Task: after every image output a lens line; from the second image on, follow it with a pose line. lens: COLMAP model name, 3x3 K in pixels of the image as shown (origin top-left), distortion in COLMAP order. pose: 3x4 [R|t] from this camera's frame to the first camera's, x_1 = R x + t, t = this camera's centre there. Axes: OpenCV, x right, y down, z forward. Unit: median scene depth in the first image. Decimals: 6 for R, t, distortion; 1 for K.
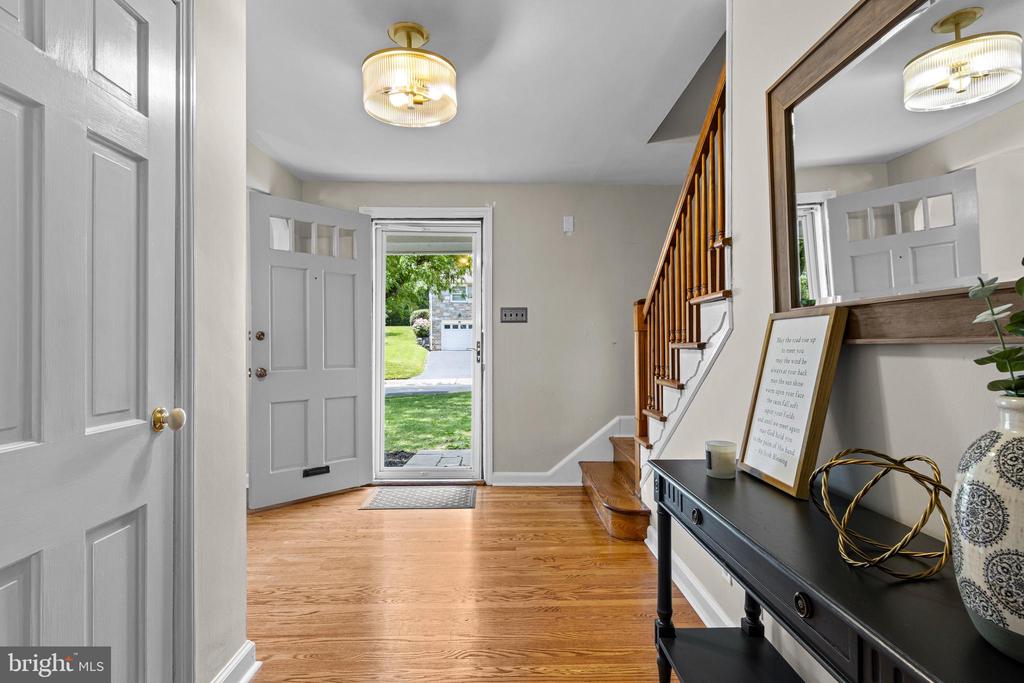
lens RADIAL K [[528.6, 0, 512.0], [0, 528.6, 341.5], [0, 0, 1]] dist [0.011061, -0.000646]
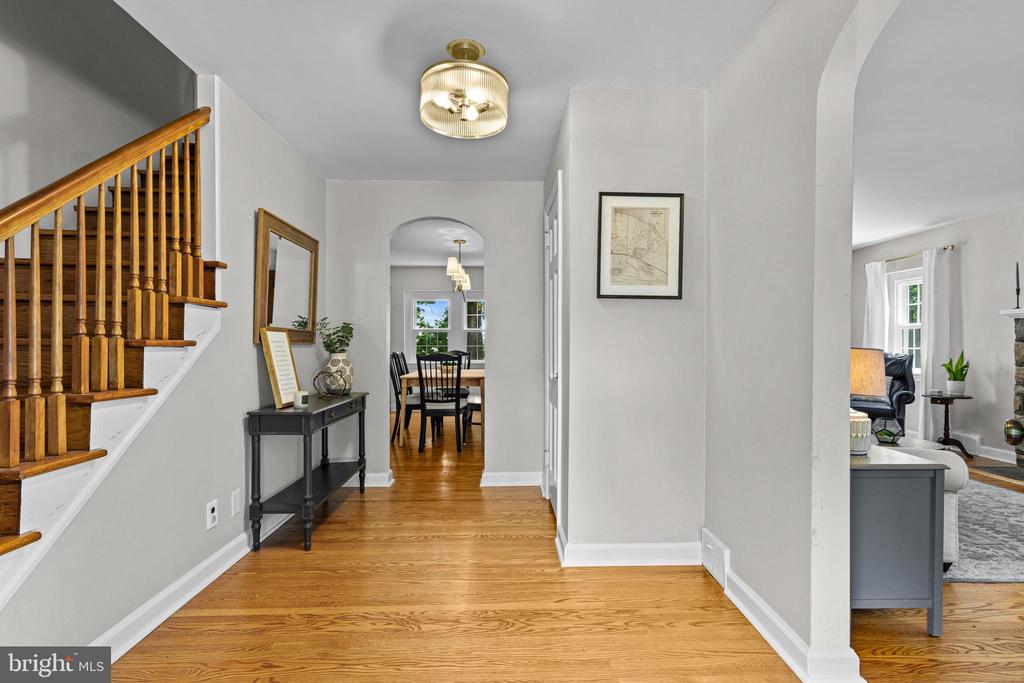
lens RADIAL K [[528.6, 0, 512.0], [0, 528.6, 341.5], [0, 0, 1]] dist [0.011061, -0.000646]
pose [[-0.999983, 0.005240, -0.002376, -0.273819], [0.005273, 0.999889, -0.013925, 0.019383], [0.002303, -0.013937, -0.999900, 1.974617]]
